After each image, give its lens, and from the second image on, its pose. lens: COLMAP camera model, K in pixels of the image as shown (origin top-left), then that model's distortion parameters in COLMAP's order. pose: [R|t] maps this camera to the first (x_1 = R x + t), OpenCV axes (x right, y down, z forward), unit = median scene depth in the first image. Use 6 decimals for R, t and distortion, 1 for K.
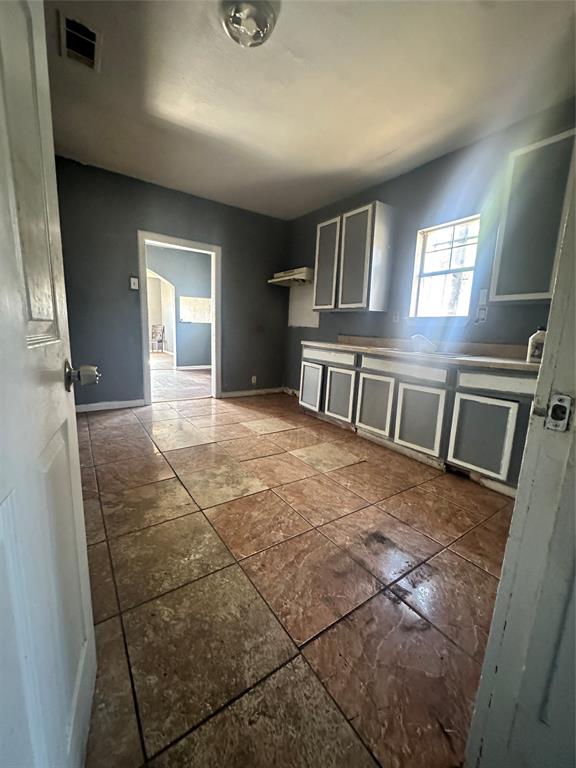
lens RADIAL K [[306.3, 0, 288.0], [0, 306.3, 384.0], [0, 0, 1]] dist [-0.000737, 0.000185]
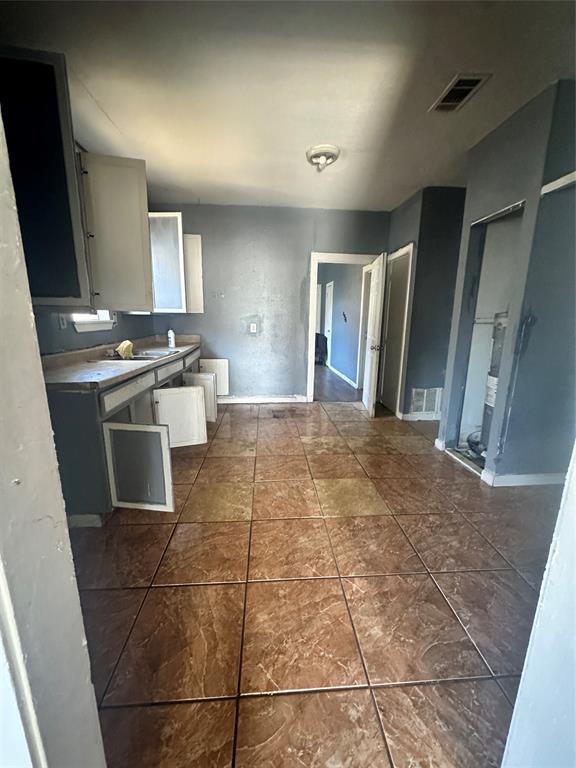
lens RADIAL K [[306.3, 0, 288.0], [0, 306.3, 384.0], [0, 0, 1]] dist [-0.000737, 0.000185]
pose [[-0.856477, -0.158275, 0.491321, -0.718333], [0.041772, 0.927457, 0.371590, -0.500740], [-0.514493, 0.338781, -0.787734, 2.078488]]
